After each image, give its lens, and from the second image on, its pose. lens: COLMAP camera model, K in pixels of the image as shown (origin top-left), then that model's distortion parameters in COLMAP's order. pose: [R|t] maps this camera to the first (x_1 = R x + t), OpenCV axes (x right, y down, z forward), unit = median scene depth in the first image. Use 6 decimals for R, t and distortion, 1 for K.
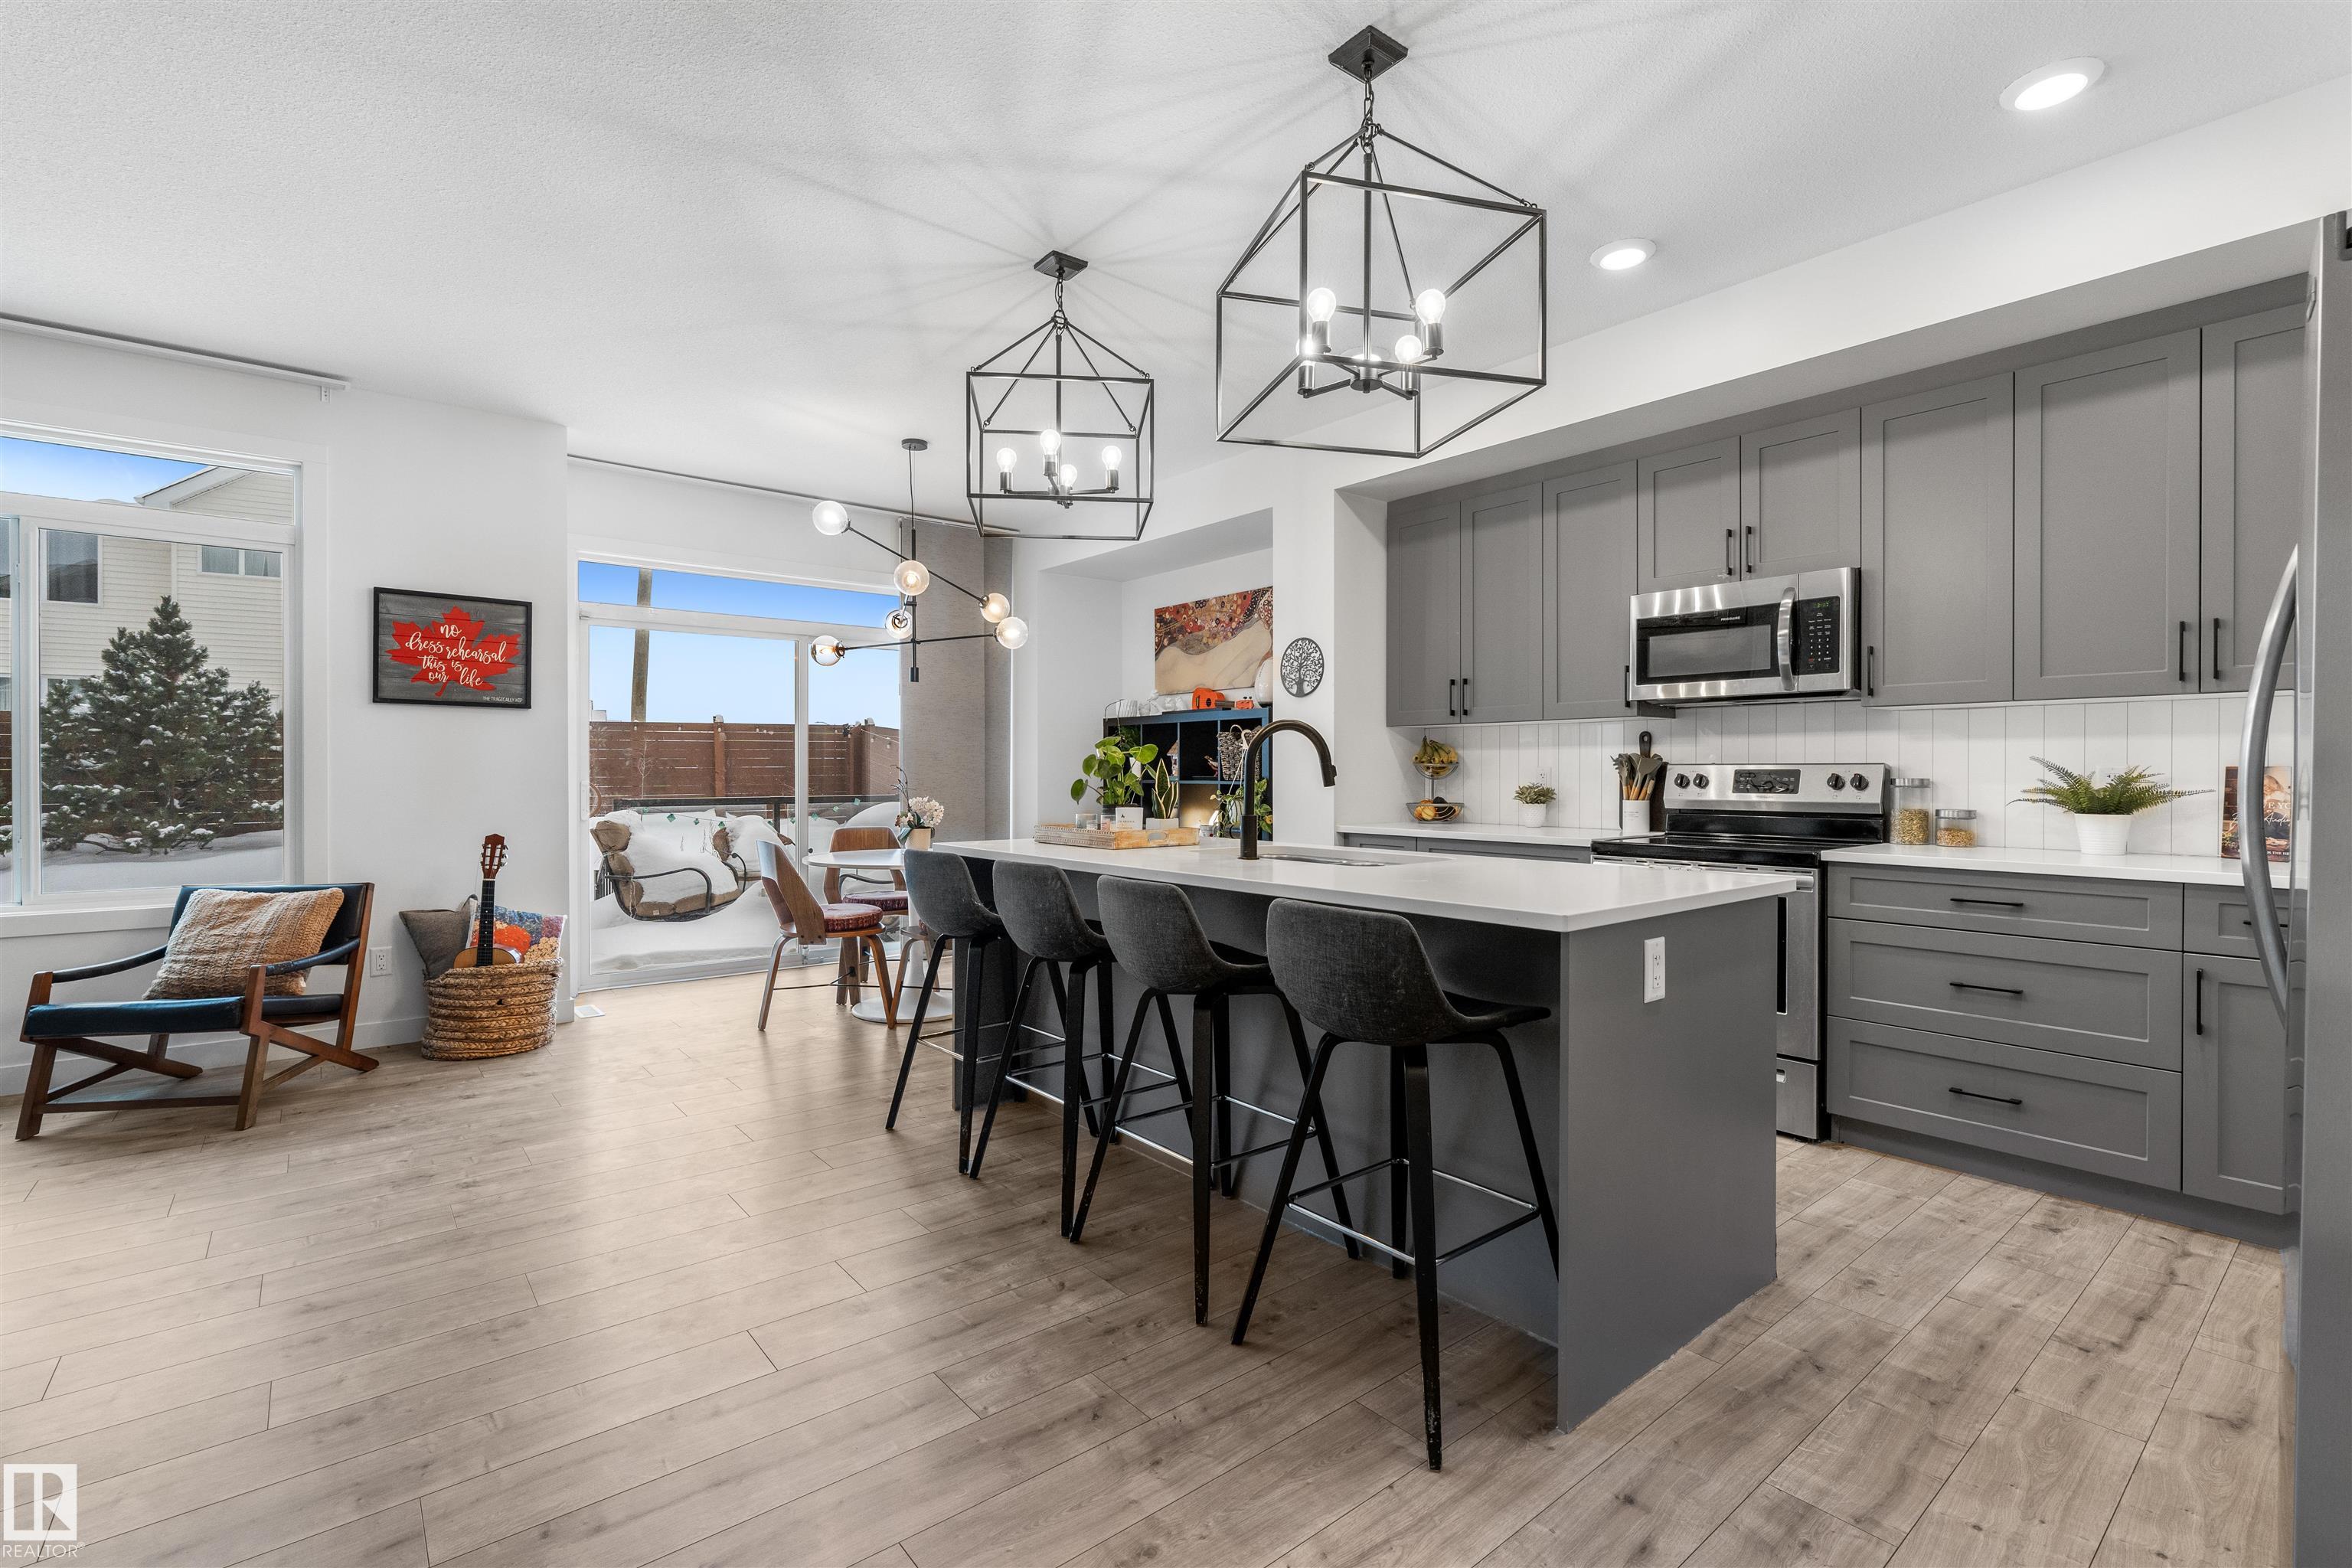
lens RADIAL K [[1057.5, 0, 1178.6], [0, 1057.5, 775.4], [0, 0, 1]] dist [-0.005521, 0.000154]
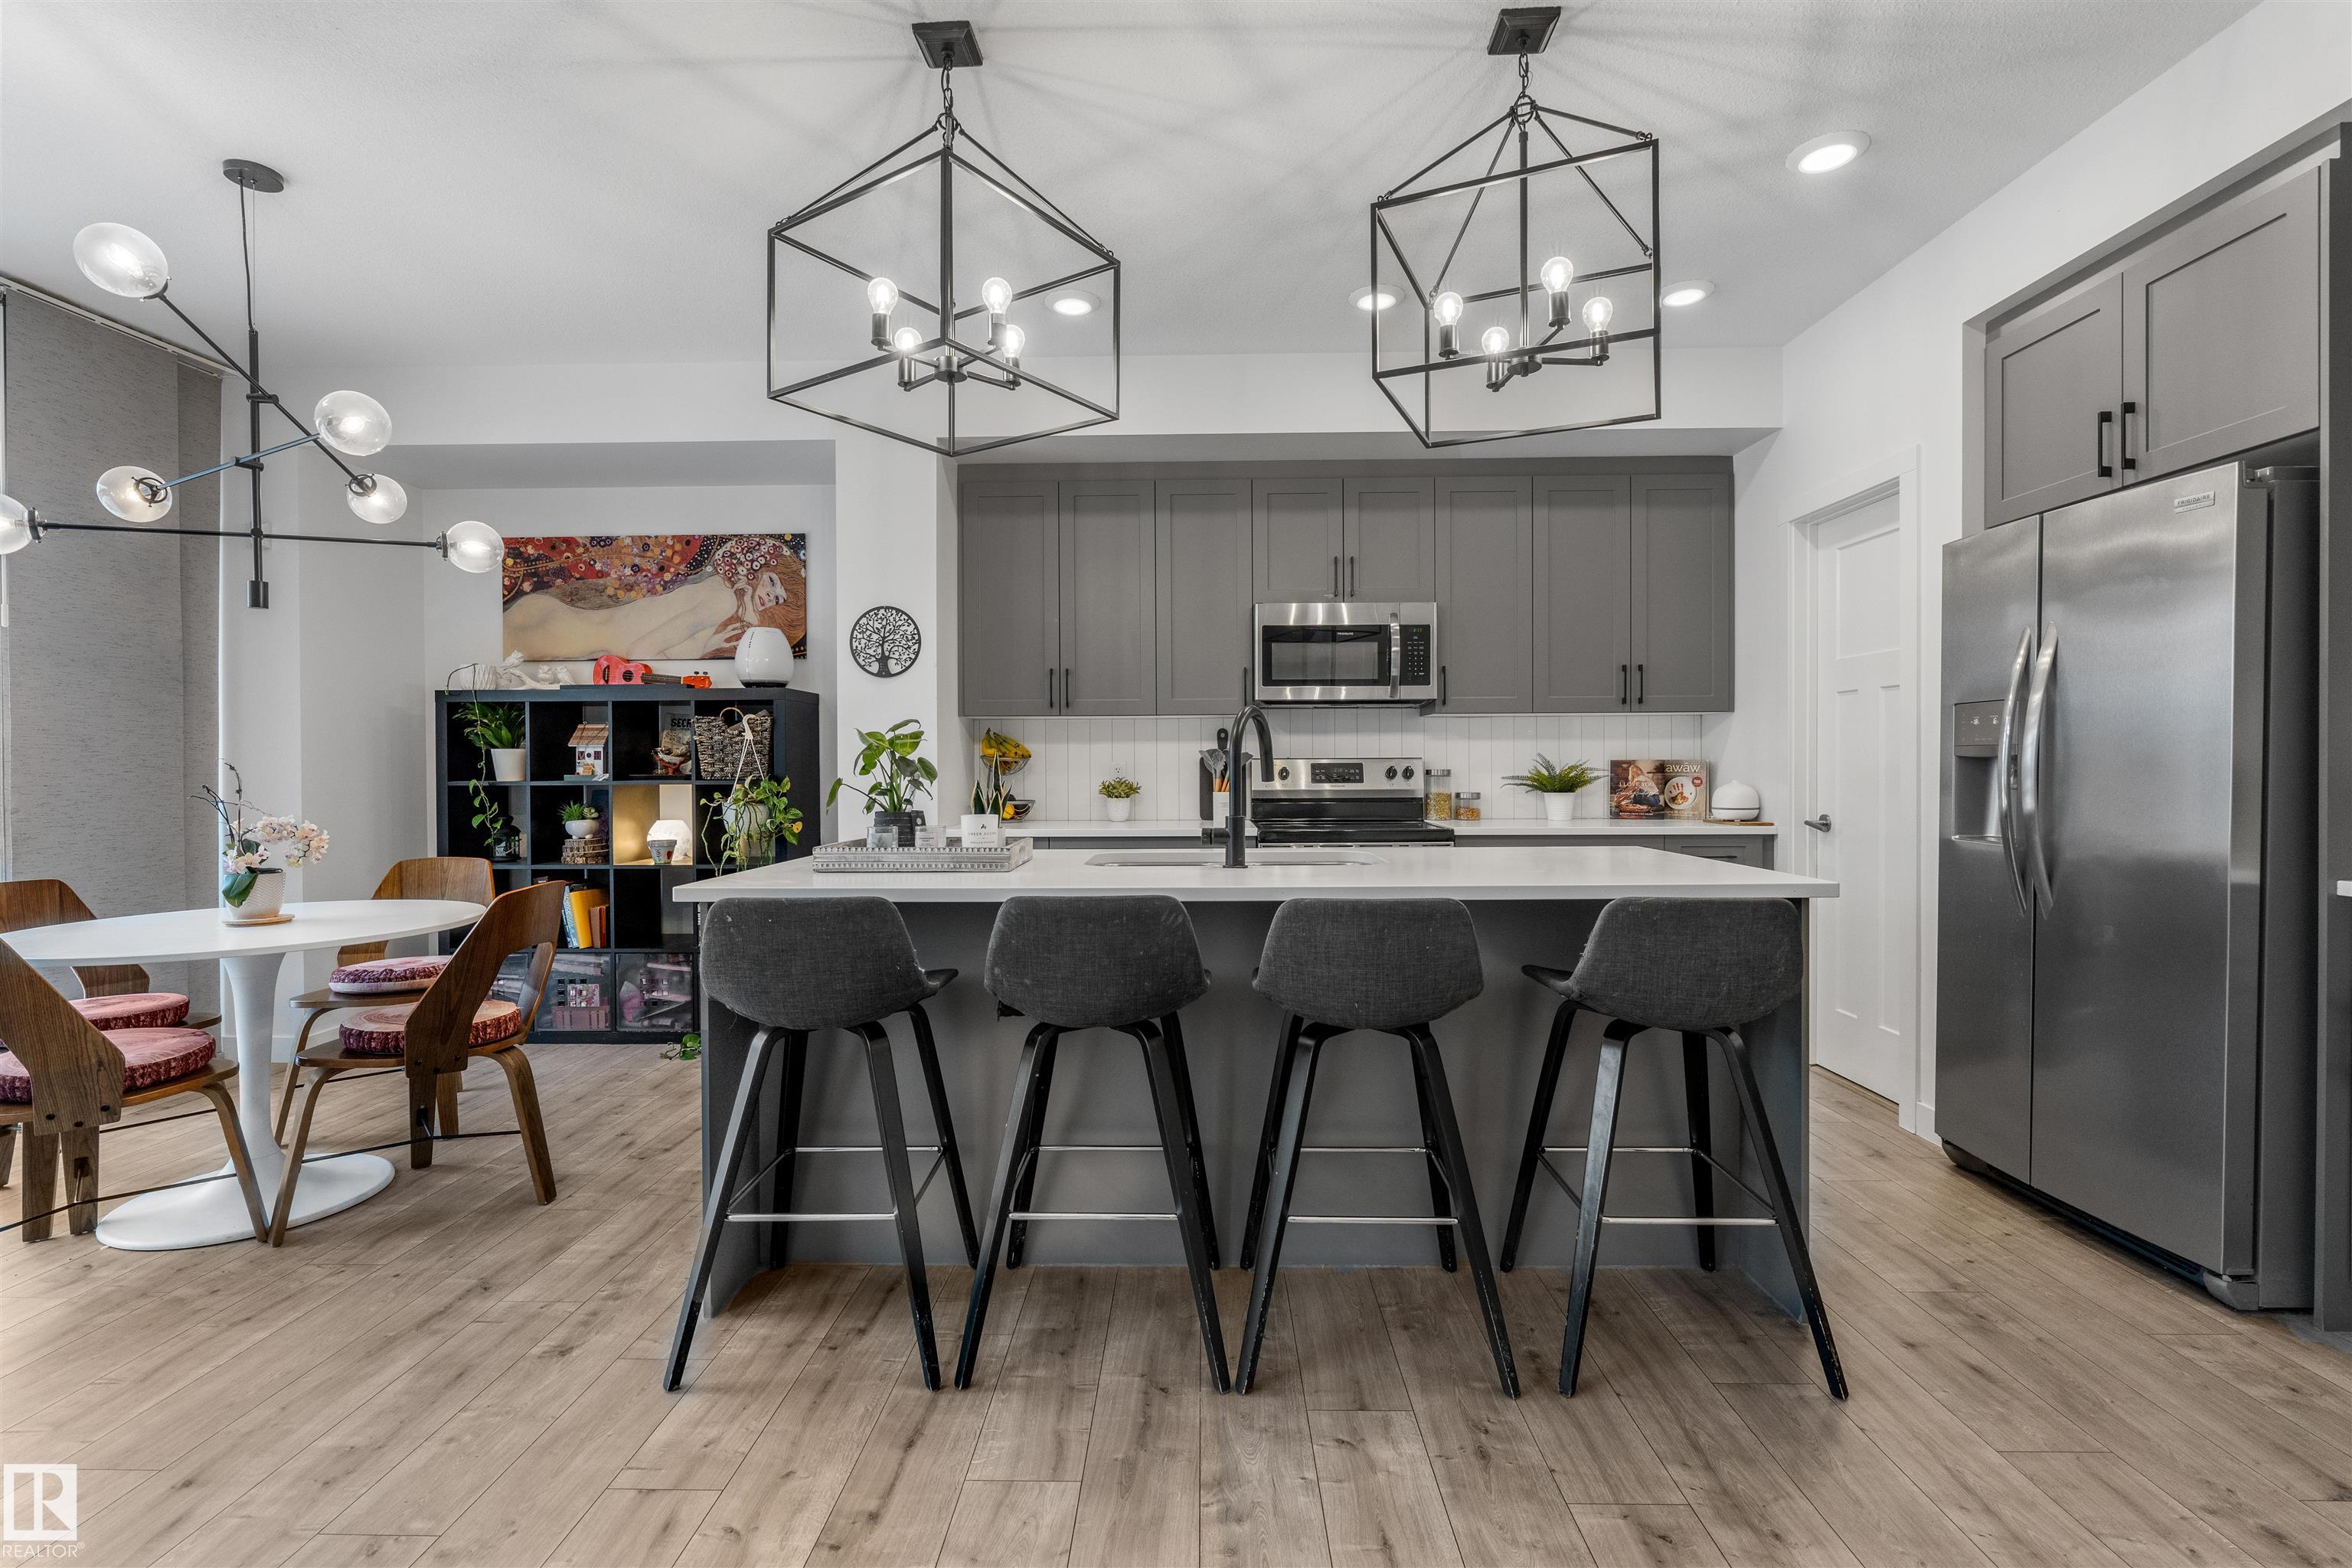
lens RADIAL K [[1049.7, 0, 1180.1], [0, 1049.7, 775.2], [0, 0, 1]] dist [-0.008543, 0.002806]
pose [[0.650098, -0.009928, 0.759786, -0.443696], [0.008182, 0.999948, 0.006065, -0.000420], [-0.759807, 0.002274, 0.650145, 0.354113]]
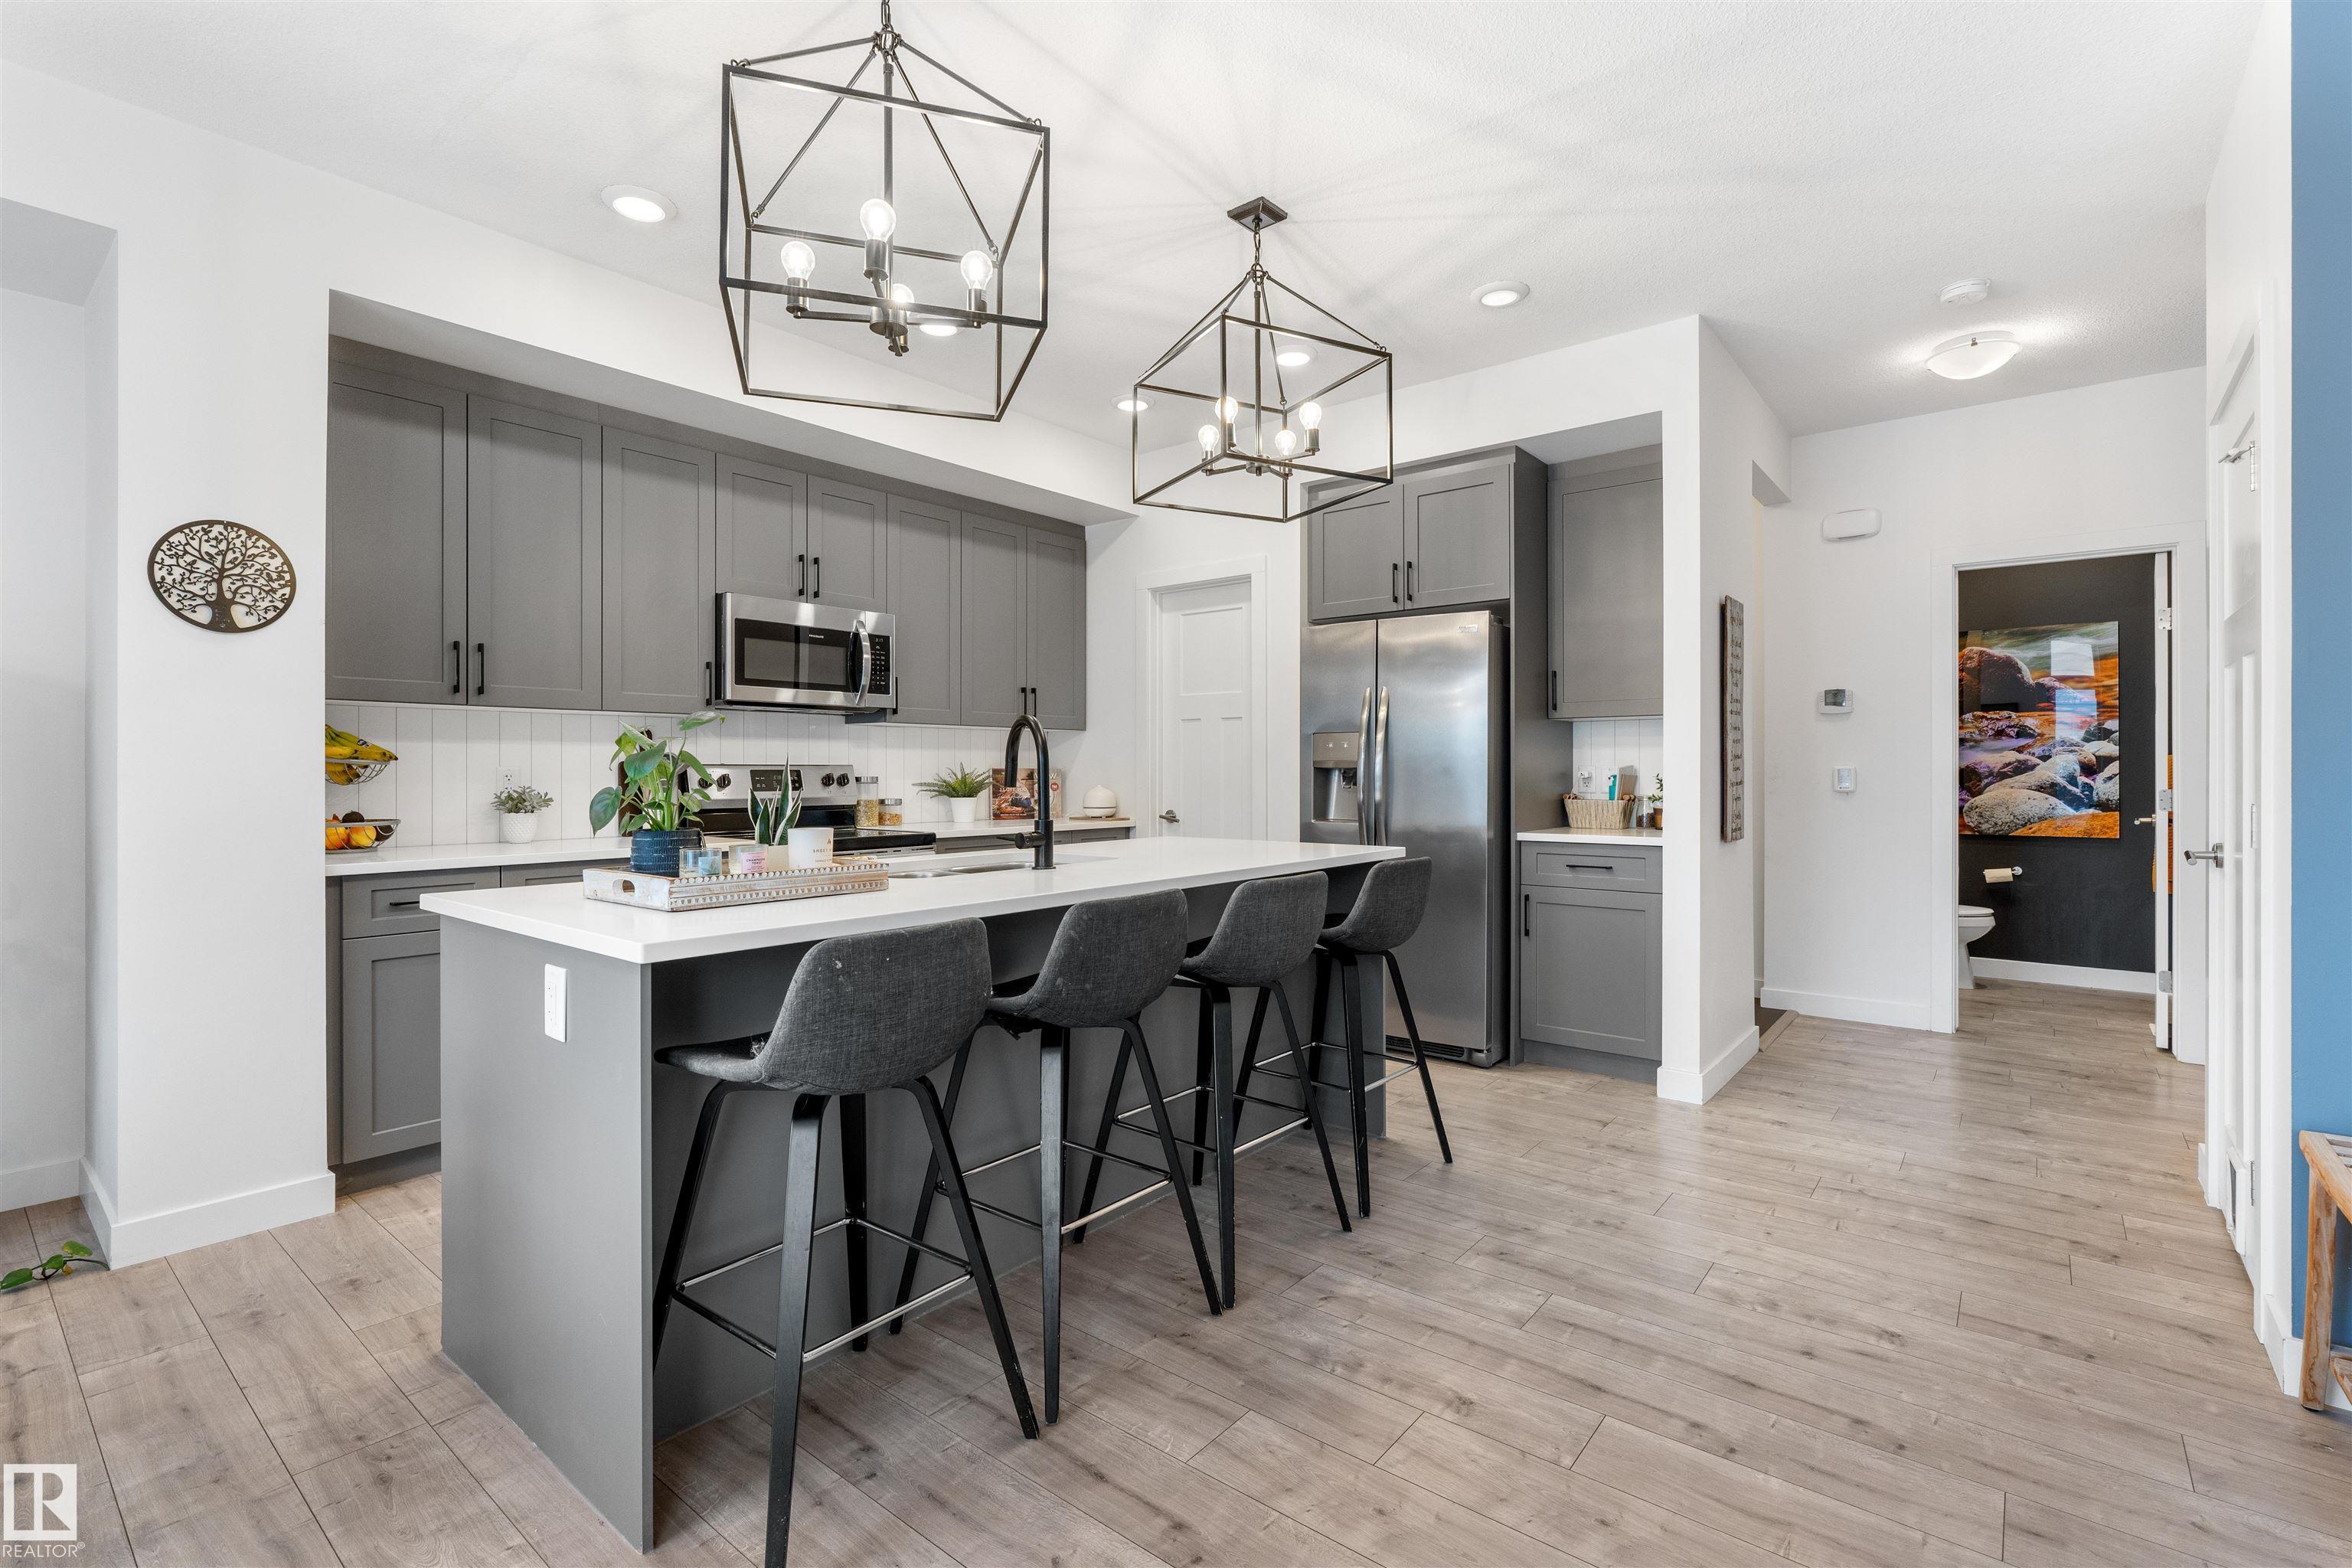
lens RADIAL K [[1055.0, 0, 1172.9], [0, 1055.0, 772.0], [0, 0, 1]] dist [-0.004427, -0.000083]
pose [[-0.197896, -0.000675, 0.980223, -0.610369], [0.006065, 0.999980, 0.001913, -0.002638], [-0.980204, 0.006323, -0.197888, 0.784288]]
